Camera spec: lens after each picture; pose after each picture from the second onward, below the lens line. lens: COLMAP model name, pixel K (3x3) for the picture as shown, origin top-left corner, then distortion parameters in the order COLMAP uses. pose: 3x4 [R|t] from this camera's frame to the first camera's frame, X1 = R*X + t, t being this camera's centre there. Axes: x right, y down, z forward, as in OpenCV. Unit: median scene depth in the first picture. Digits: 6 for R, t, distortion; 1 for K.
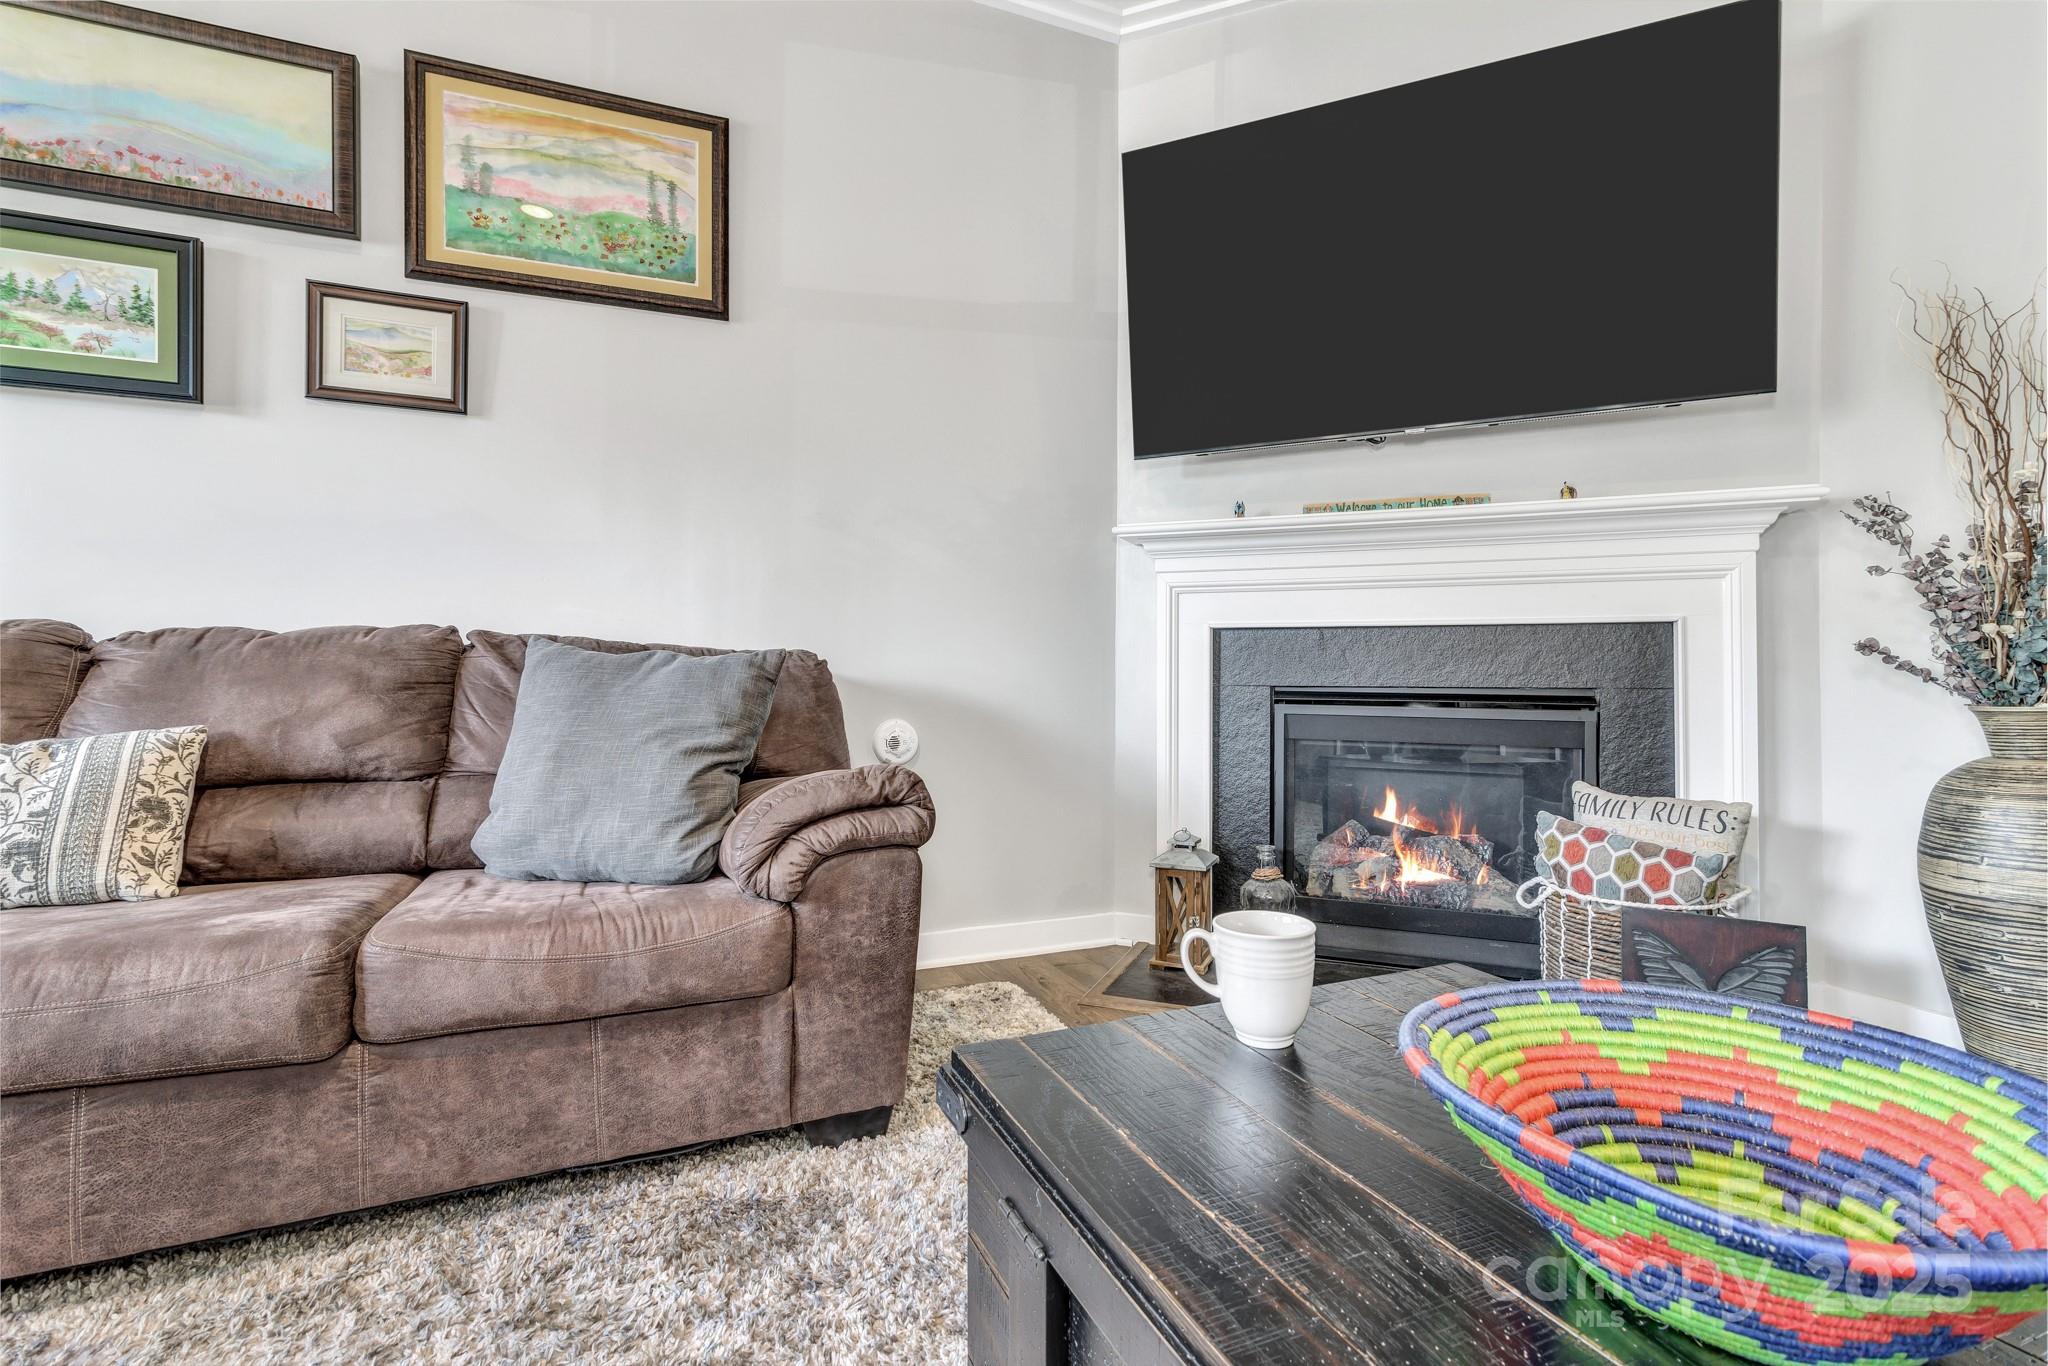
lens RADIAL K [[934.4, 0, 1021.2], [0, 934.4, 650.1], [0, 0, 1]] dist [0.000354, 0.001901]
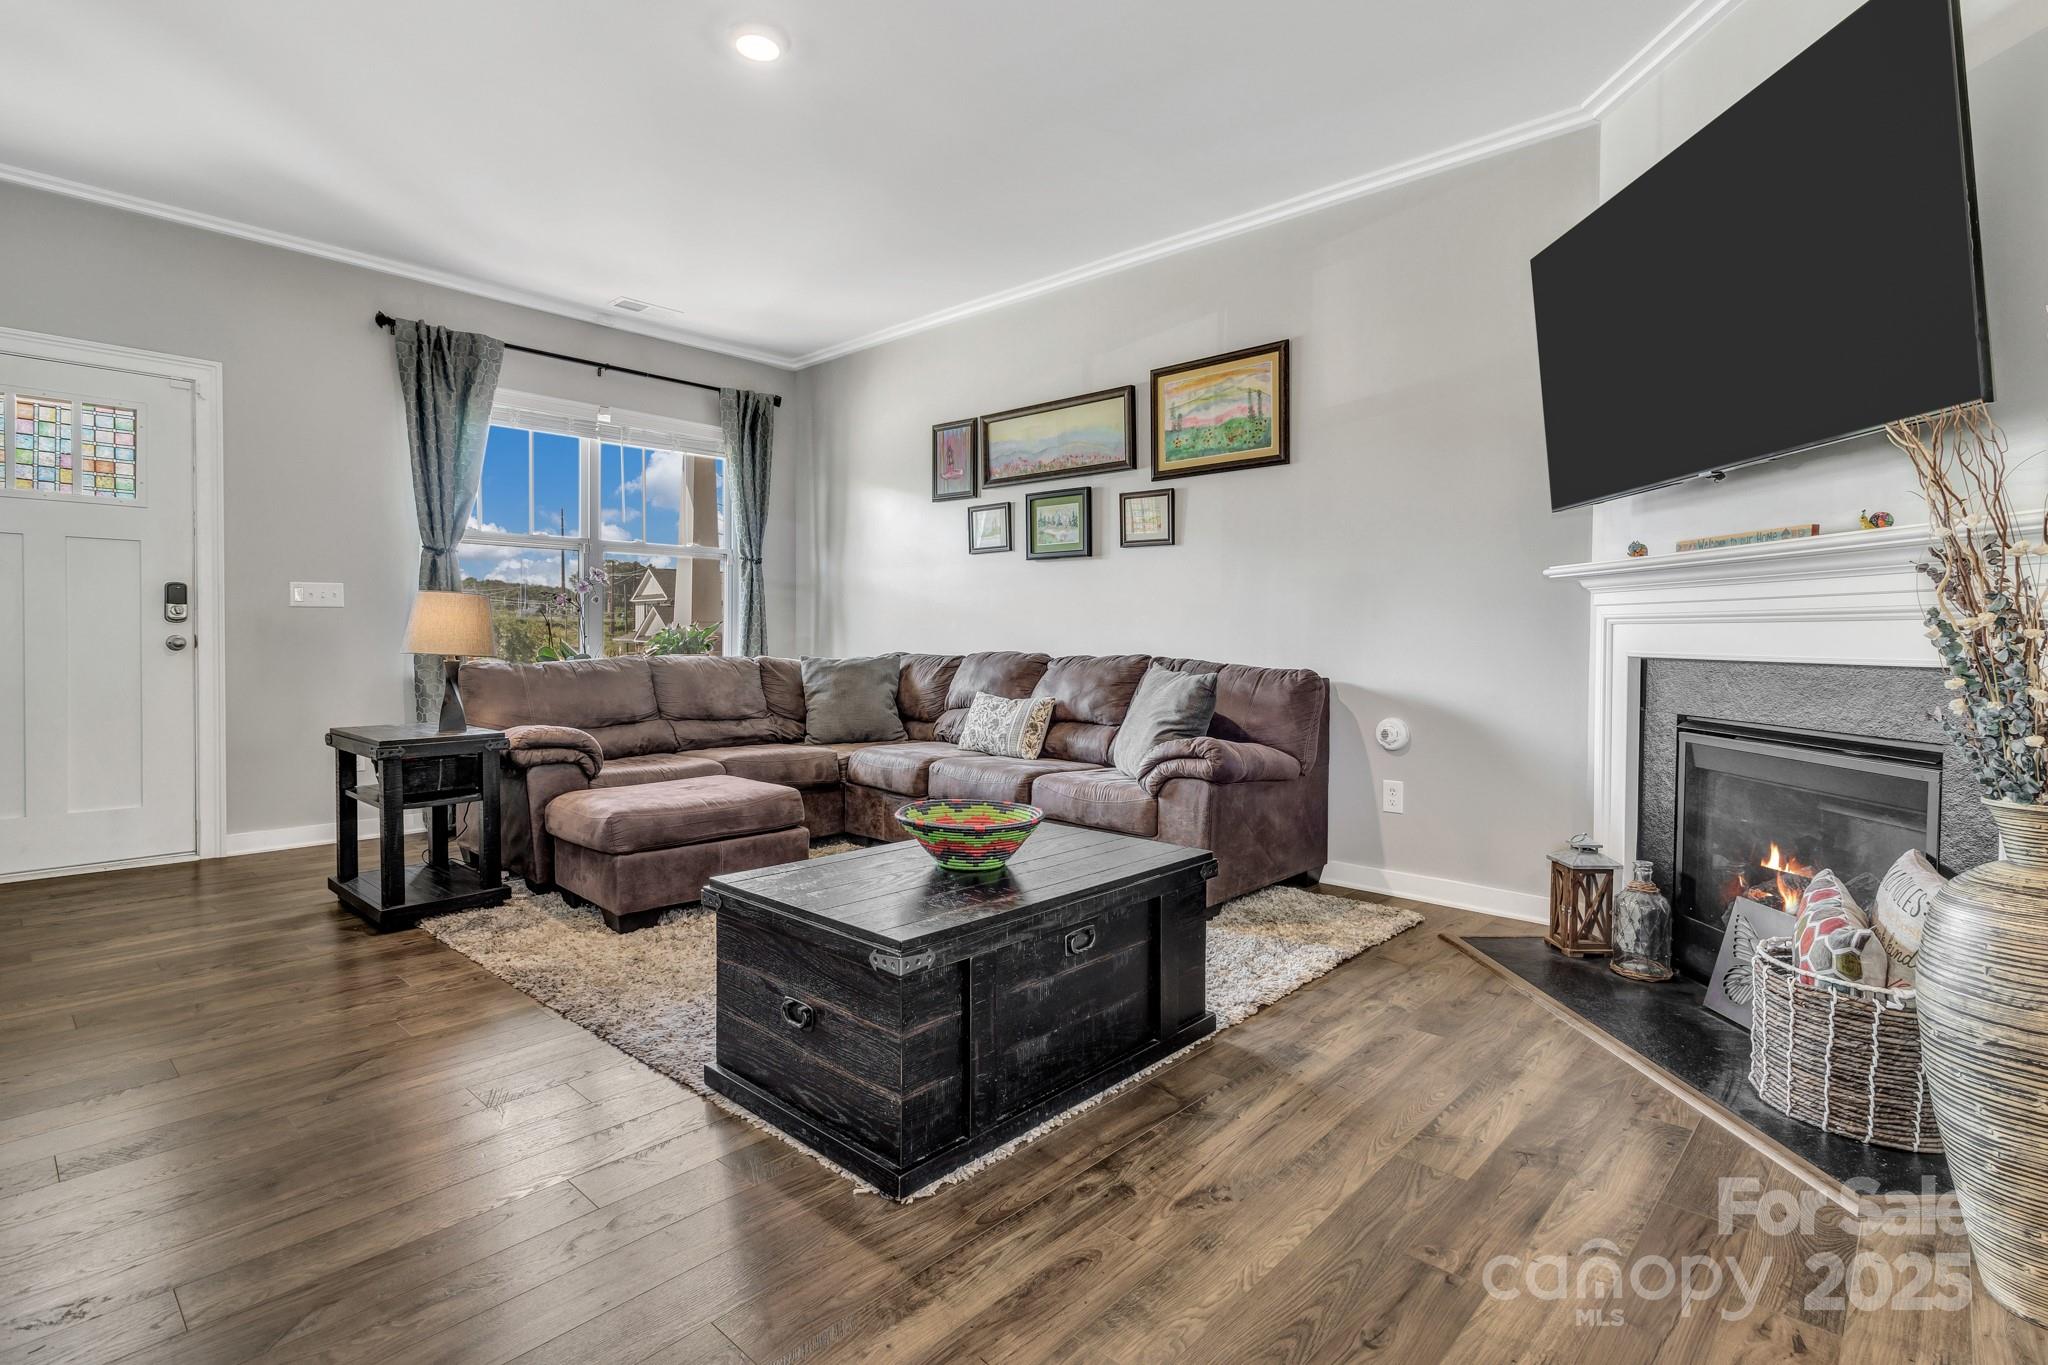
lens RADIAL K [[992.4, 0, 1063.1], [0, 992.4, 636.1], [0, 0, 1]] dist [-0.002337, 0.000633]
pose [[0.433875, 0.002219, -0.900971, 1.248086], [0.013145, 0.999875, 0.008793, -0.086813], [0.900877, -0.015658, 0.433791, -0.122446]]
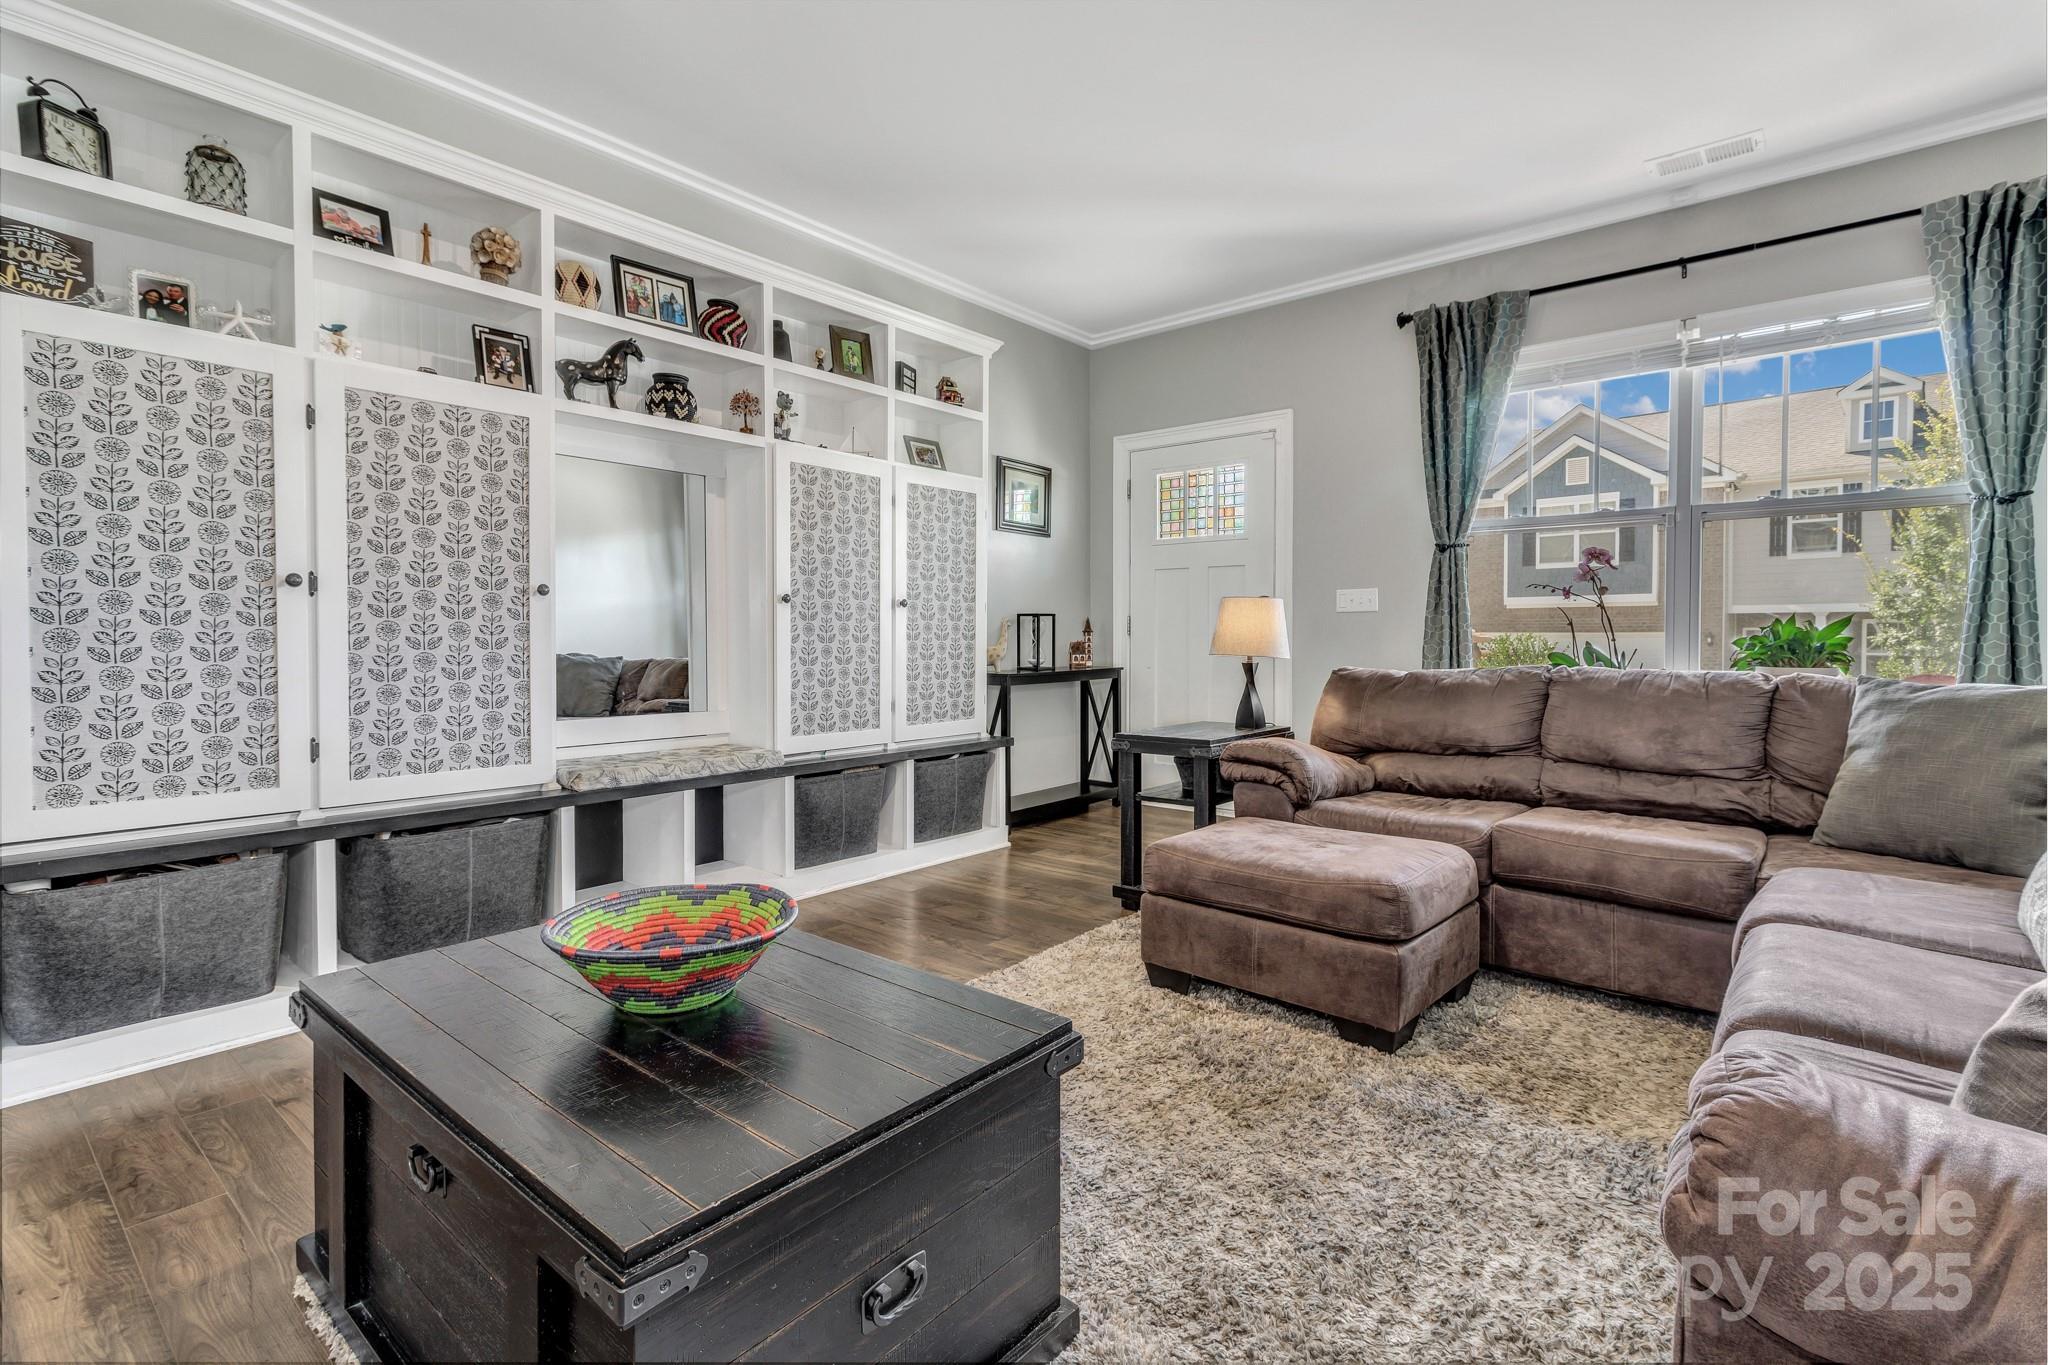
lens RADIAL K [[934.4, 0, 995.9], [0, 934.4, 651.1], [0, 0, 1]] dist [0.000354, 0.001901]
pose [[-0.894007, 0.008567, -0.447972, 0.299480], [0.009924, 0.999951, -0.000680, -0.067509], [0.447944, -0.005054, -0.894047, 0.957924]]
